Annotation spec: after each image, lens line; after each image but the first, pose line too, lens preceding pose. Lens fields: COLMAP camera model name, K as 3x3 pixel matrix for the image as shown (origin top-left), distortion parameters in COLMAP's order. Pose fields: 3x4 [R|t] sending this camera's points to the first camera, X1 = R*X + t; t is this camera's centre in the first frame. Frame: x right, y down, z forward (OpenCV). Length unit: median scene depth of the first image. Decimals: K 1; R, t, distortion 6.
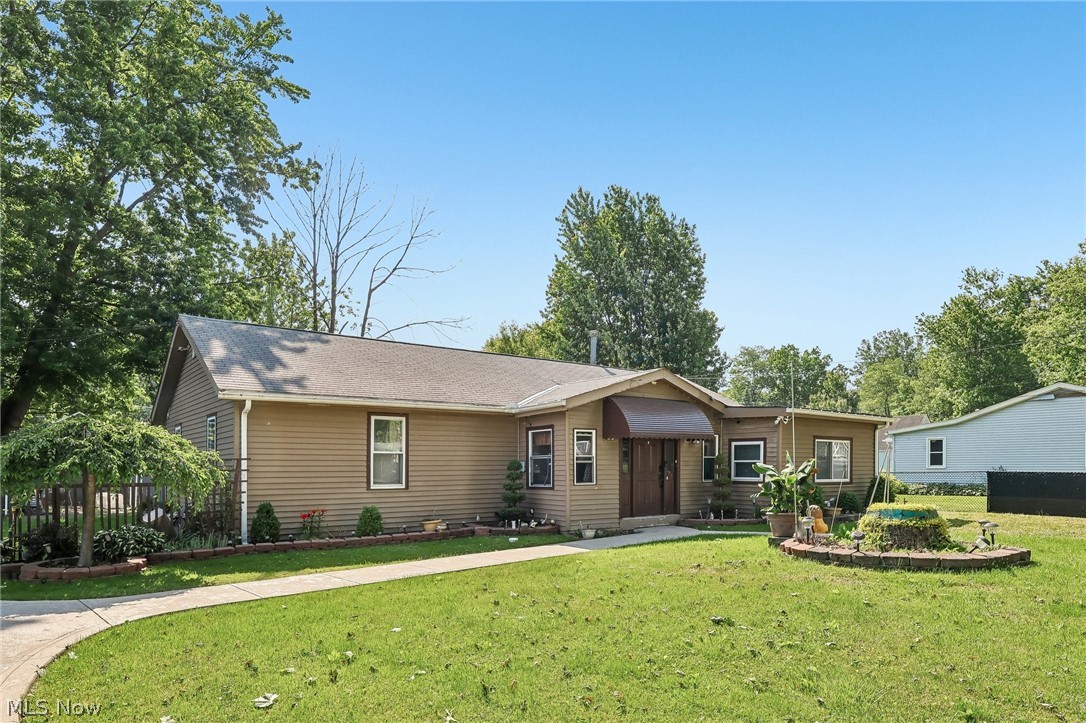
lens RADIAL K [[665.1, 0, 544.4], [0, 665.1, 463.9], [0, 0, 1]] dist [0.000332, -0.000366]
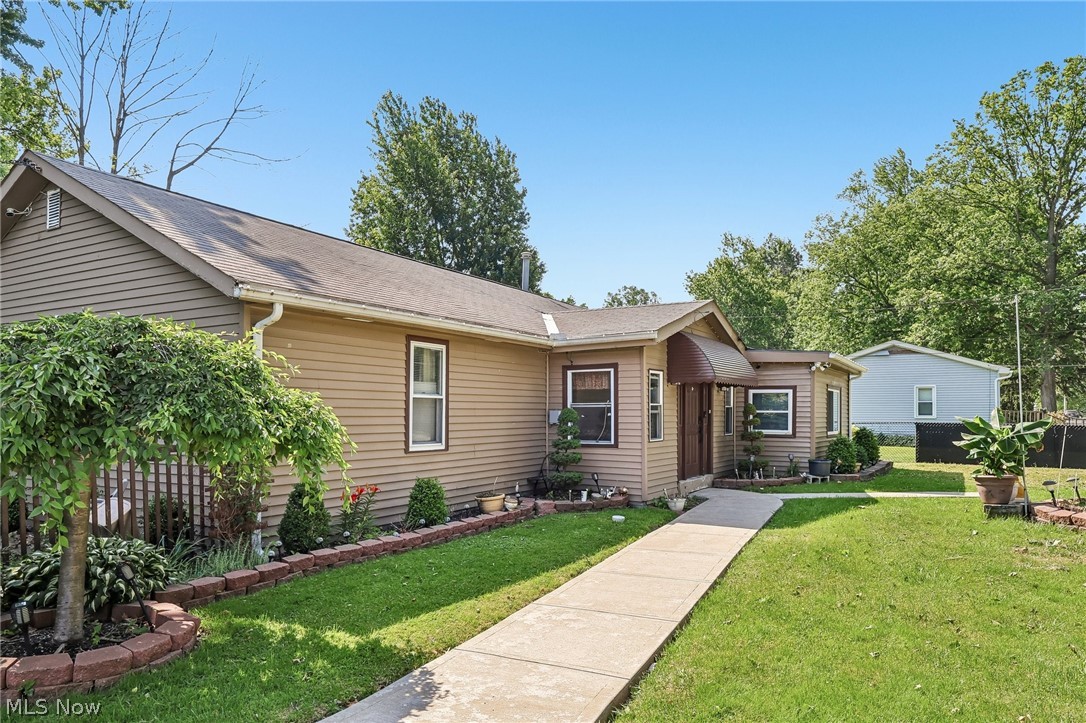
lens RADIAL K [[702.8, 0, 543.2], [0, 702.8, 410.6], [0, 0, 1]] dist [-0.006773, -0.001612]
pose [[0.924819, 0.006402, 0.380353, -0.355020], [-0.006575, 0.999978, -0.000845, -0.002841], [-0.380350, -0.001720, 0.924841, 0.268011]]
